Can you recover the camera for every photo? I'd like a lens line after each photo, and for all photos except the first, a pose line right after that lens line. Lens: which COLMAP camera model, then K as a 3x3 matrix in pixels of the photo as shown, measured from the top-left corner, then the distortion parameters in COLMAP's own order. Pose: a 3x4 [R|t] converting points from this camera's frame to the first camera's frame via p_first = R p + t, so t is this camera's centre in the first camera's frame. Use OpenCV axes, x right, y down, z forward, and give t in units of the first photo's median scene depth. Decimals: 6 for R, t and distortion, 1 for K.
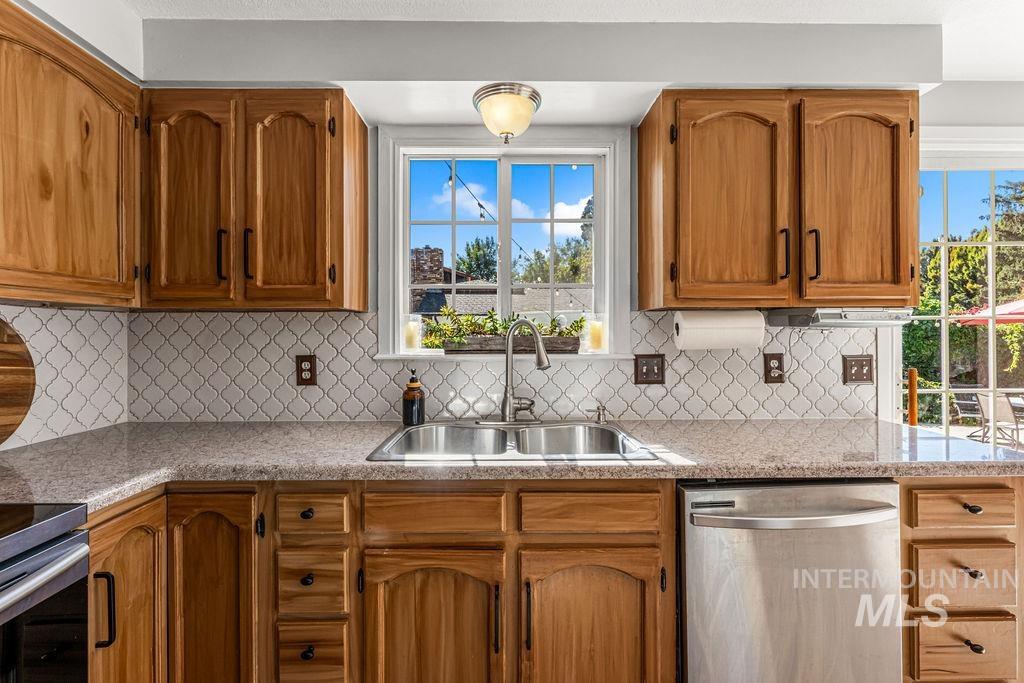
lens RADIAL K [[449.5, 0, 502.4], [0, 449.5, 333.0], [0, 0, 1]] dist [-0.001716, -0.000465]
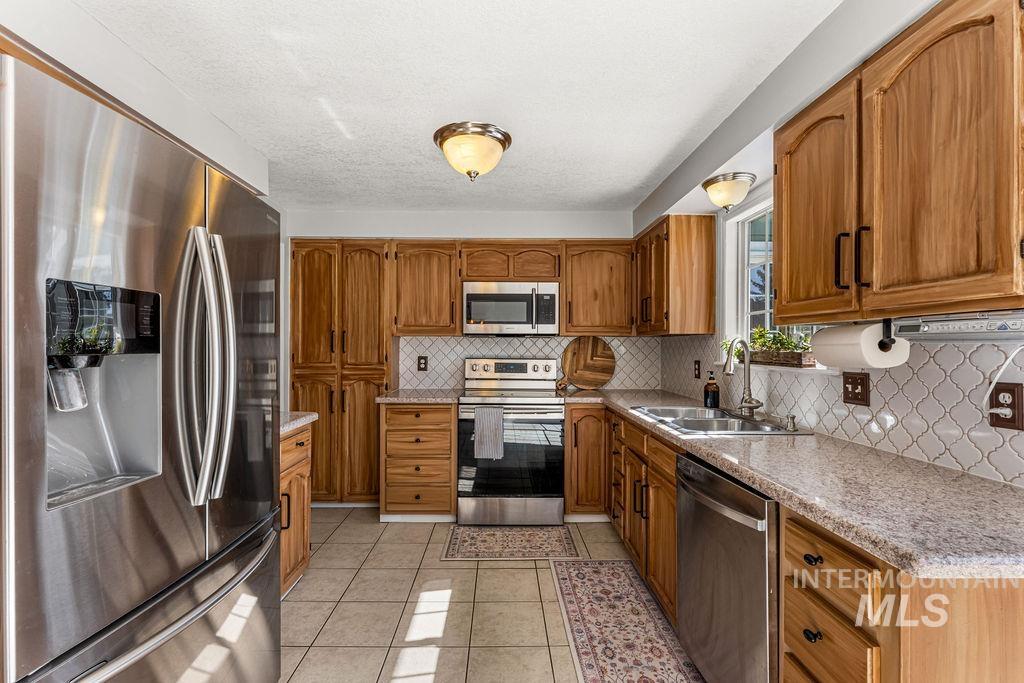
lens RADIAL K [[441.0, 0, 509.3], [0, 441.0, 346.4], [0, 0, 1]] dist [0.000162, -0.000167]
pose [[0.017395, 0.003765, -0.999842, 1.454265], [-0.000787, 0.999993, 0.003752, -0.010572], [0.999848, 0.000722, 0.017398, 0.319611]]
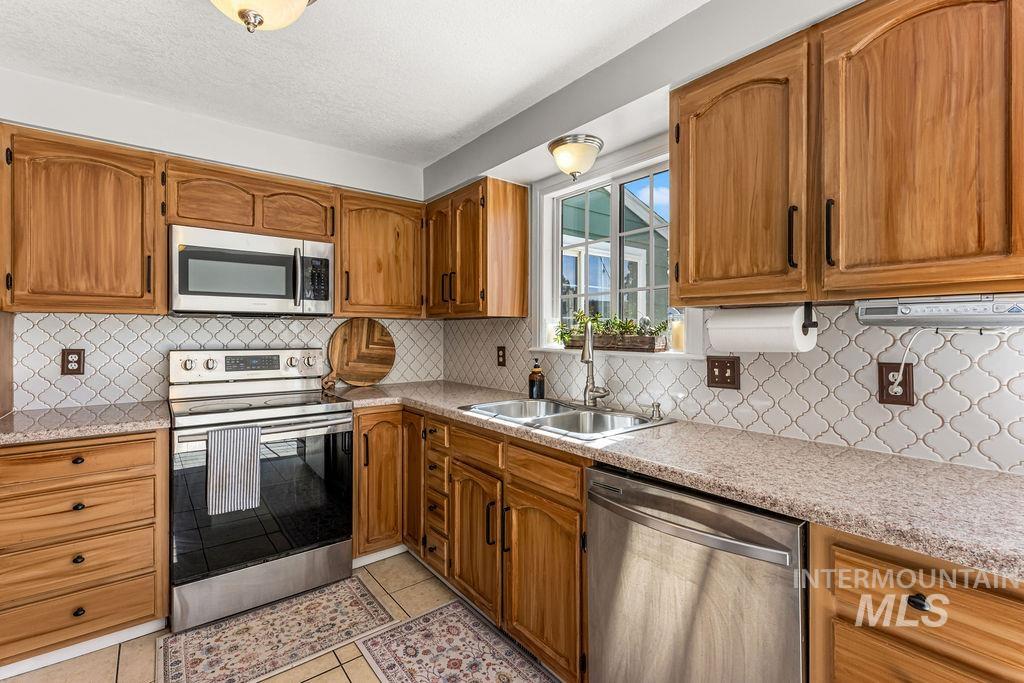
lens RADIAL K [[449.5, 0, 502.4], [0, 449.5, 333.0], [0, 0, 1]] dist [-0.001716, -0.000465]
pose [[0.611078, 0.005605, -0.791551, 0.929684], [-0.001005, 0.999980, 0.006305, -0.006754], [0.791570, -0.003058, 0.611071, 0.086193]]
